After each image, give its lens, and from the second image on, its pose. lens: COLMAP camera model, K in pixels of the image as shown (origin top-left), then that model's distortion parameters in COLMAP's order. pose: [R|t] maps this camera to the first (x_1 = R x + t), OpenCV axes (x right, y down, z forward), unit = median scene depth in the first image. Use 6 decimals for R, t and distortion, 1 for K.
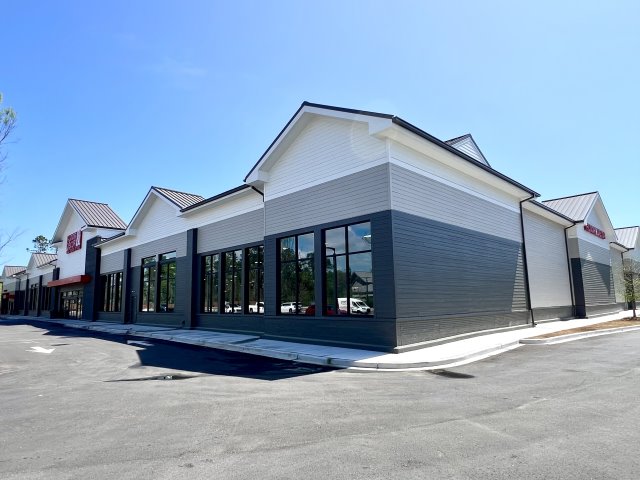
lens RADIAL K [[395.5, 0, 320.0], [0, 395.5, 240.0], [0, 0, 1]] dist [0.001992, -0.000519]
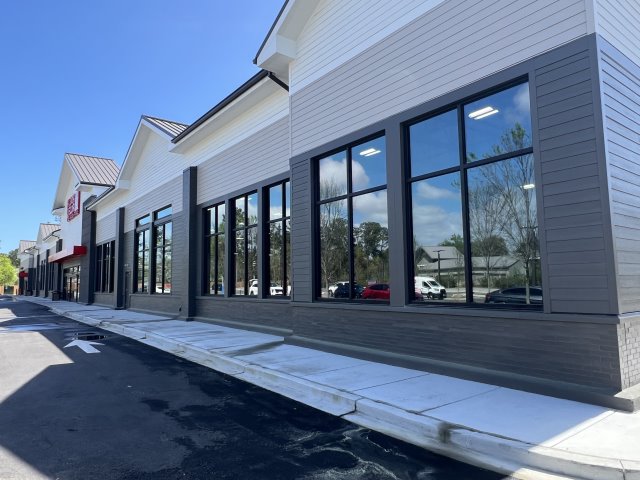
lens RADIAL K [[436.6, 0, 320.0], [0, 436.6, 240.0], [0, 0, 1]] dist [0.003244, 0.001419]
pose [[0.991908, -0.009936, -0.126572, -0.016049], [0.017181, 0.998268, 0.056272, 0.046247], [0.125794, -0.057991, 0.990360, 0.260842]]
